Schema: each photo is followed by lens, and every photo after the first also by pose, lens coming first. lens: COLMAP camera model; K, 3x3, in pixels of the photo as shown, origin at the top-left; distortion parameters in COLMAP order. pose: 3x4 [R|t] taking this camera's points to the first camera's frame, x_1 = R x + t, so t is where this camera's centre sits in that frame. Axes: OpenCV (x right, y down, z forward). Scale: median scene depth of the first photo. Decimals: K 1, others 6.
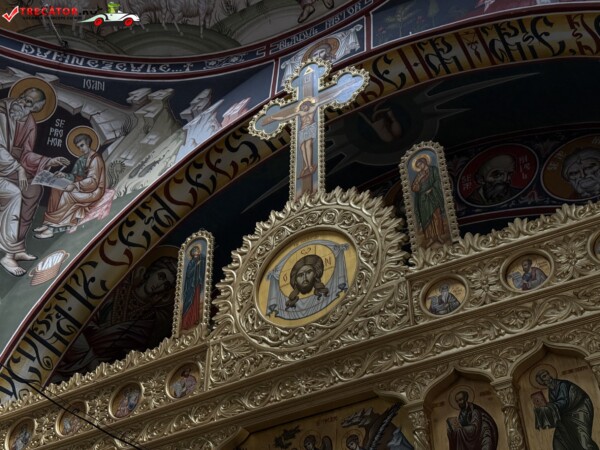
lens RADIAL K [[839.0, 0, 298.4], [0, 839.0, 228.6], [0, 0, 1]] dist [0.121478, 0.000000]
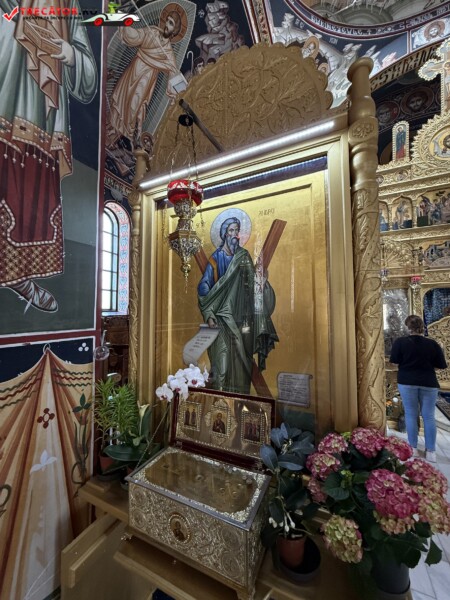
lens RADIAL K [[239.1, 0, 225.1], [0, 239.1, 299.0], [0, 0, 1]] dist [-0.001538, 0.000648]
pose [[0.994618, -0.043827, 0.093887, -0.906911], [-0.029724, 0.747359, 0.663755, -0.074210], [-0.099258, -0.662973, 0.742034, -0.037034]]
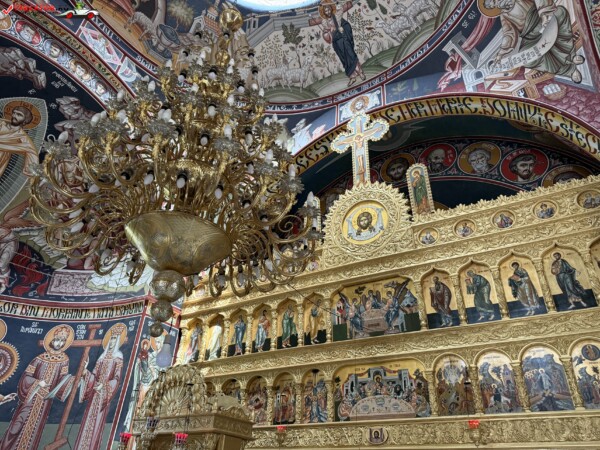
lens RADIAL K [[424.7, 0, 301.9], [0, 424.7, 227.1], [0, 0, 1]] dist [0.052886, -0.062884]
pose [[0.999991, 0.001046, -0.004042, -0.145870], [-0.000211, 0.979508, 0.201406, -0.151431], [0.004170, -0.201403, 0.979500, -0.156511]]
